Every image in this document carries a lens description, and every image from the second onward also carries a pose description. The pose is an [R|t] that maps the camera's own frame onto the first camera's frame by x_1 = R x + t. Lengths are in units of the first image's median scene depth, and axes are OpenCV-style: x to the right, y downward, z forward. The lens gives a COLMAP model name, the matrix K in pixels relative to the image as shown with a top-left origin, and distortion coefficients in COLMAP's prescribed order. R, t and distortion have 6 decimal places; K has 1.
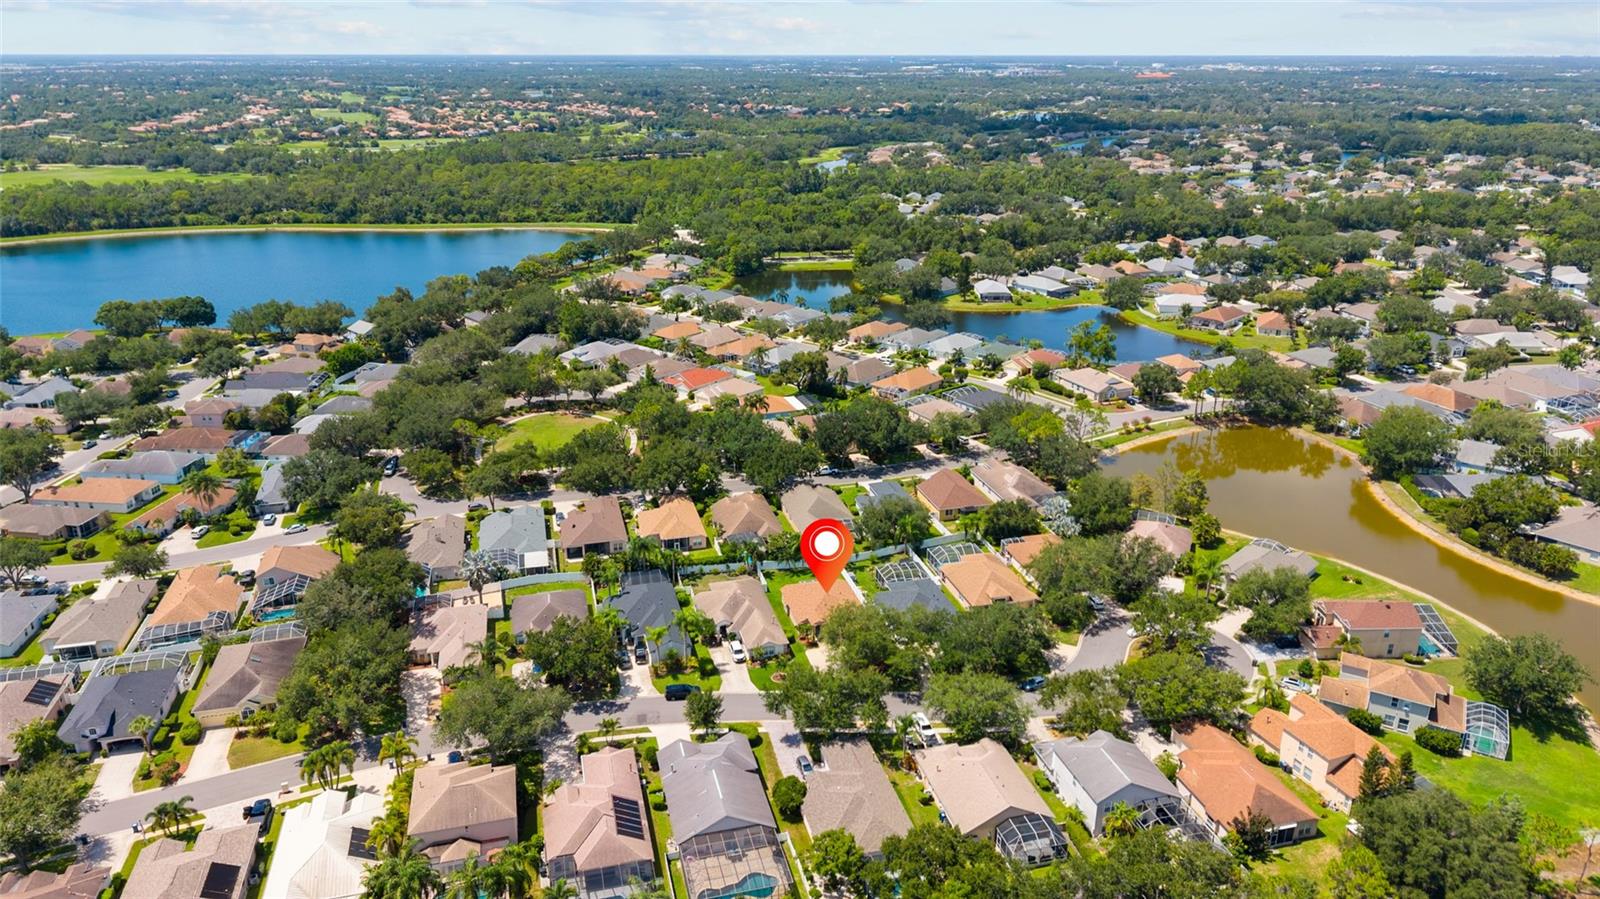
lens RADIAL K [[1082.5, 0, 800.0], [0, 1082.5, 449.5], [0, 0, 1]] dist [0.053302, -0.053119]
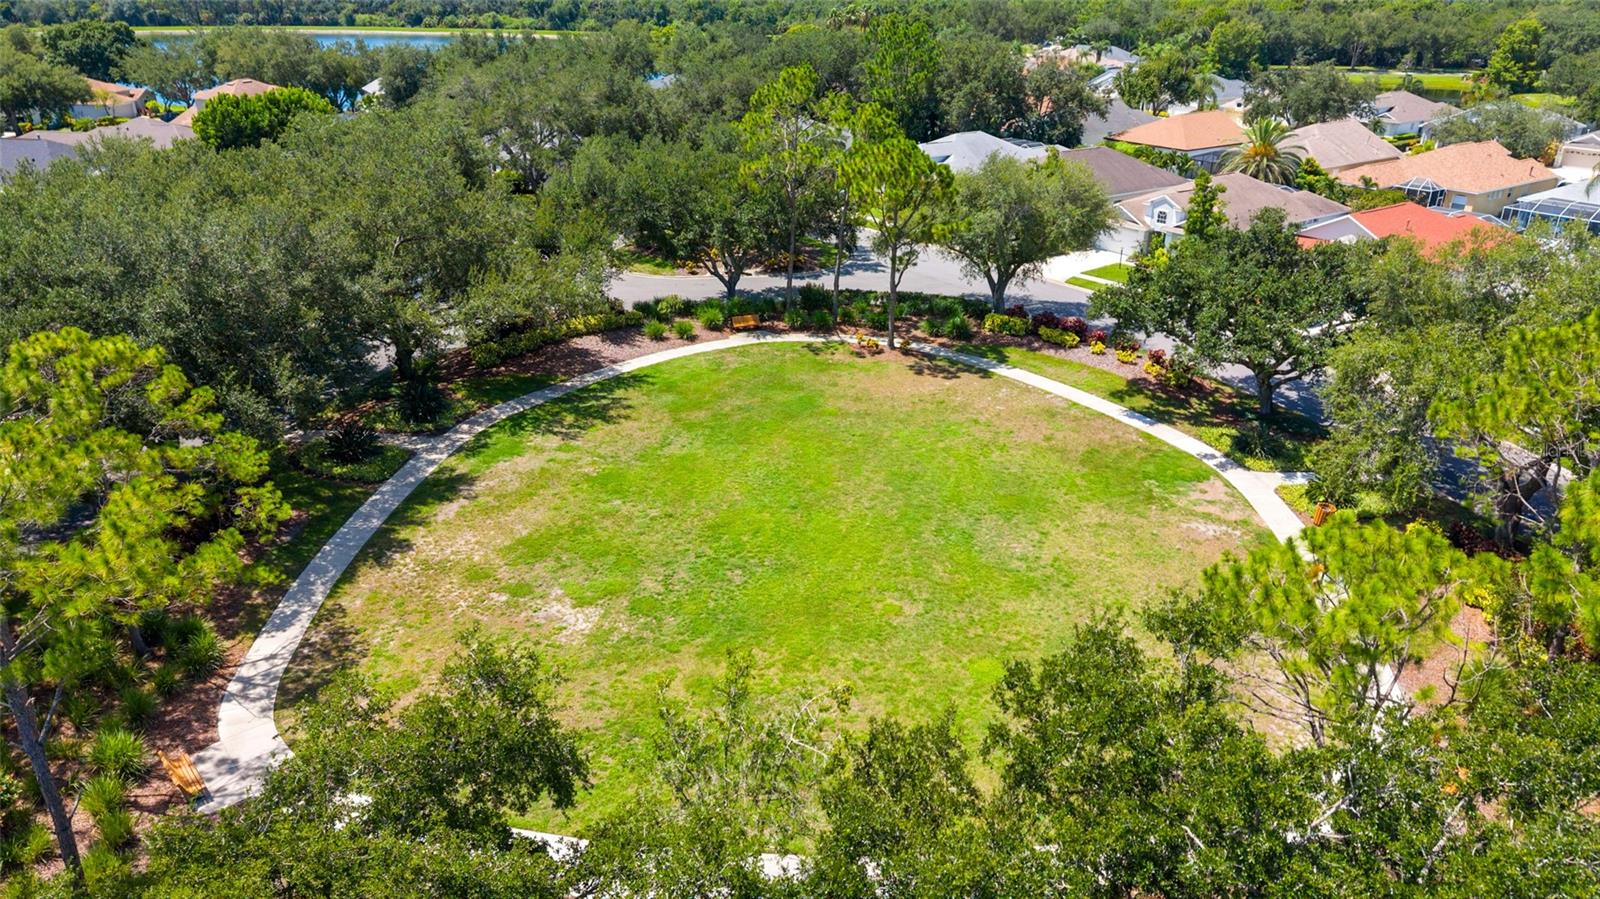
lens RADIAL K [[1082.5, 0, 800.0], [0, 1082.5, 449.5], [0, 0, 1]] dist [0.053302, -0.053119]
pose [[0.965417, 0.111149, -0.235829, -0.172619], [-0.096179, 0.992602, 0.074095, -0.027088], [0.242320, -0.048851, 0.968966, 0.762975]]
